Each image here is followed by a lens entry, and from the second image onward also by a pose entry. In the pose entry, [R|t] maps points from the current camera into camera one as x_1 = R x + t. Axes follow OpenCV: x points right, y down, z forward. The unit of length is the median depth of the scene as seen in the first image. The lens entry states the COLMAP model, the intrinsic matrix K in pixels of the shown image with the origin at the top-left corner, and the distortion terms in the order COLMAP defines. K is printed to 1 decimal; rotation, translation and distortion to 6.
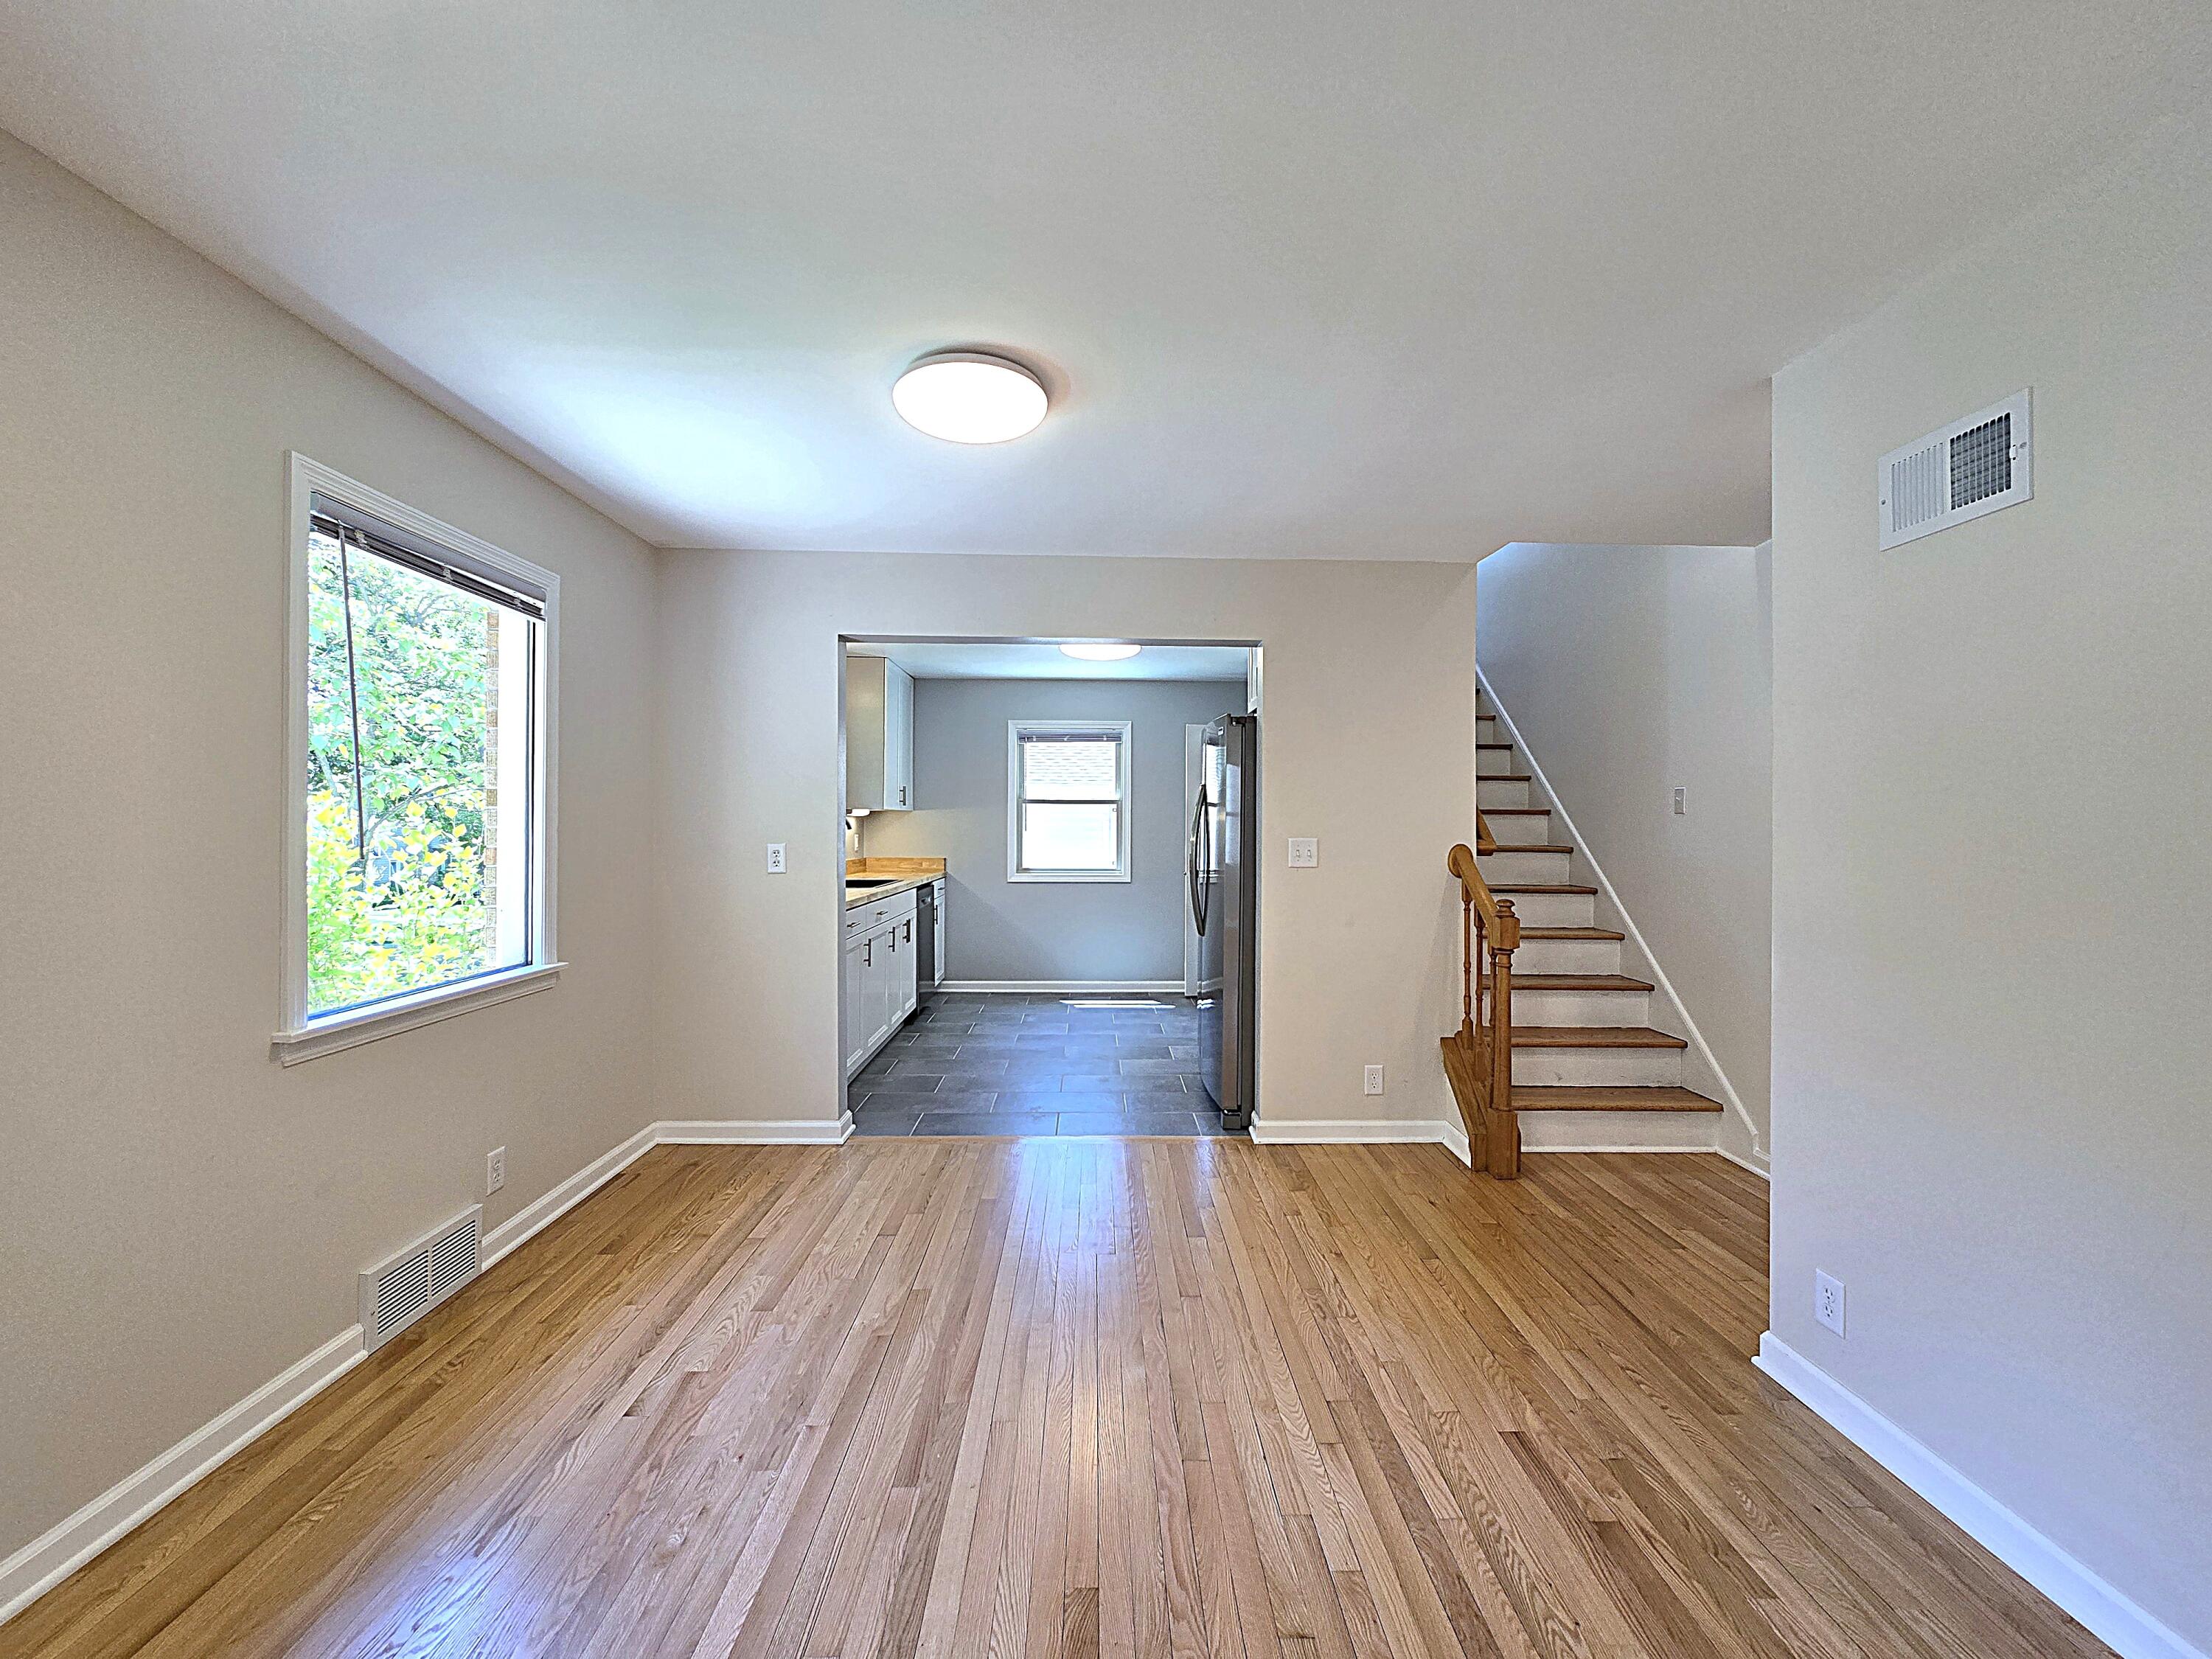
lens RADIAL K [[903.7, 0, 1116.7], [0, 903.7, 824.0], [0, 0, 1]] dist [-0.002074, -0.000478]
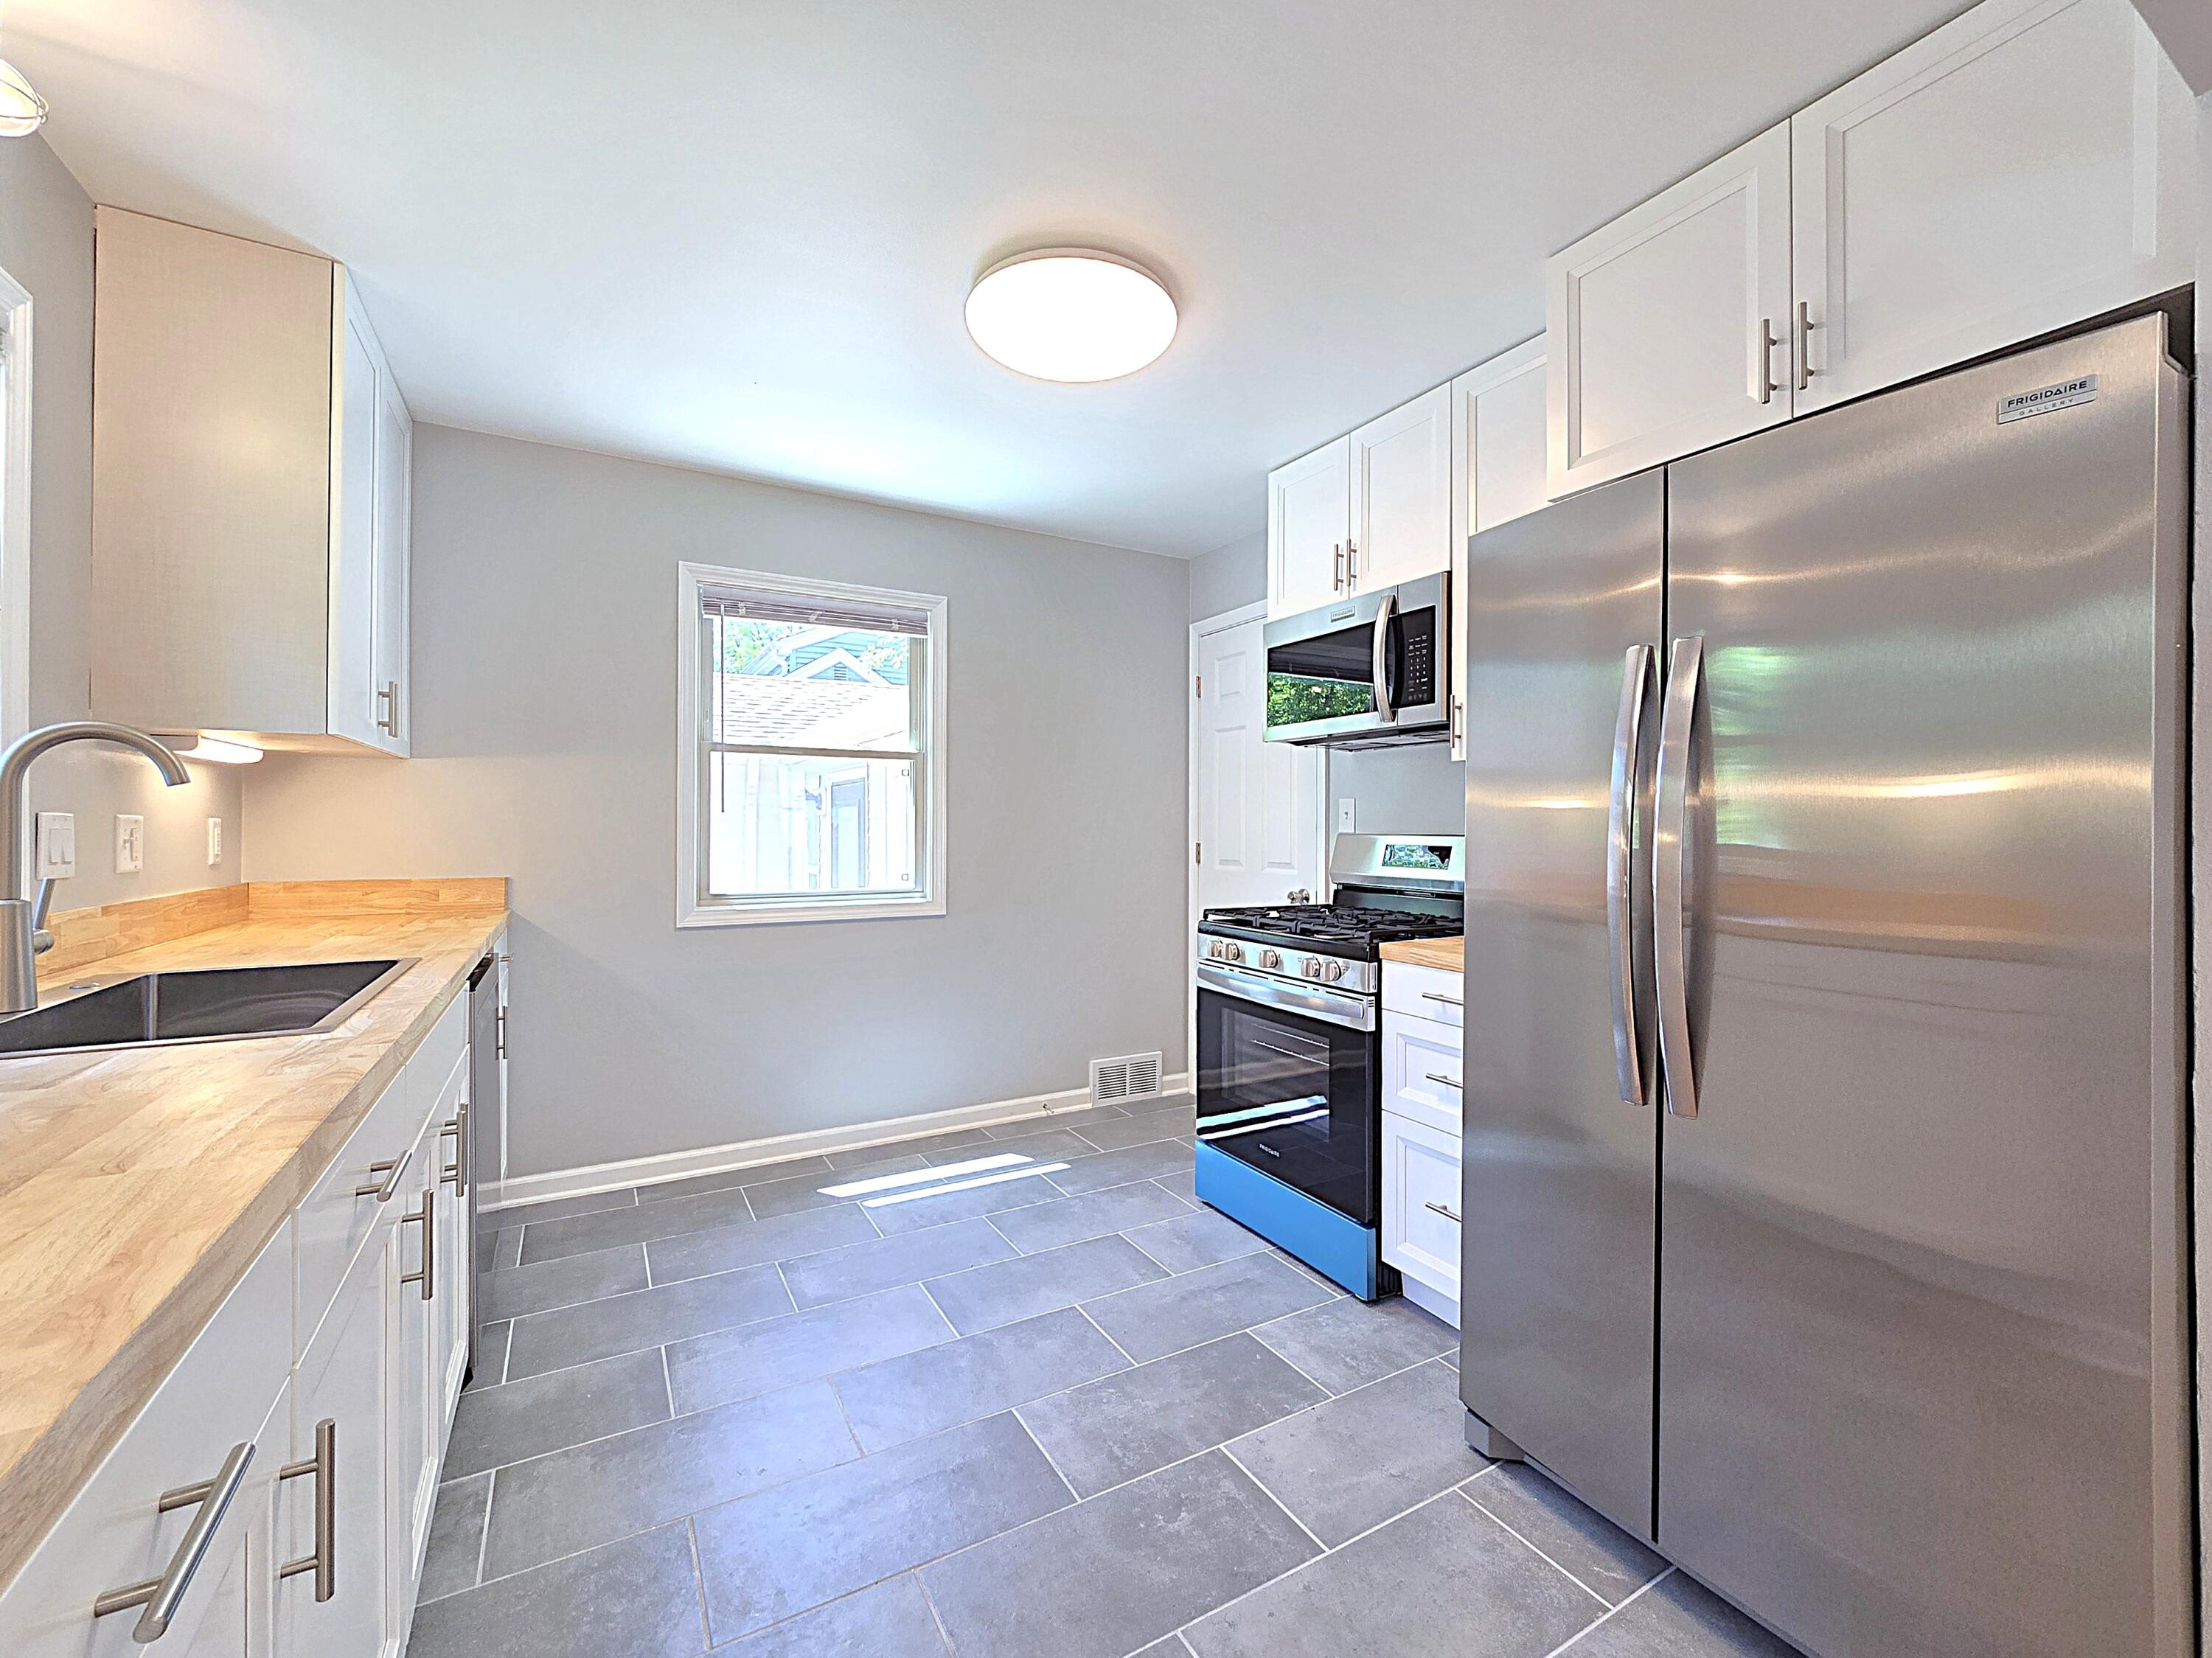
lens RADIAL K [[922.9, 0, 1117.5], [0, 922.9, 822.9], [0, 0, 1]] dist [0.003040, -0.000706]
pose [[0.880859, -0.000920, 0.473377, -0.306606], [0.001030, 0.999999, 0.000028, 0.028327], [-0.473377, 0.000463, 0.880860, 1.065572]]
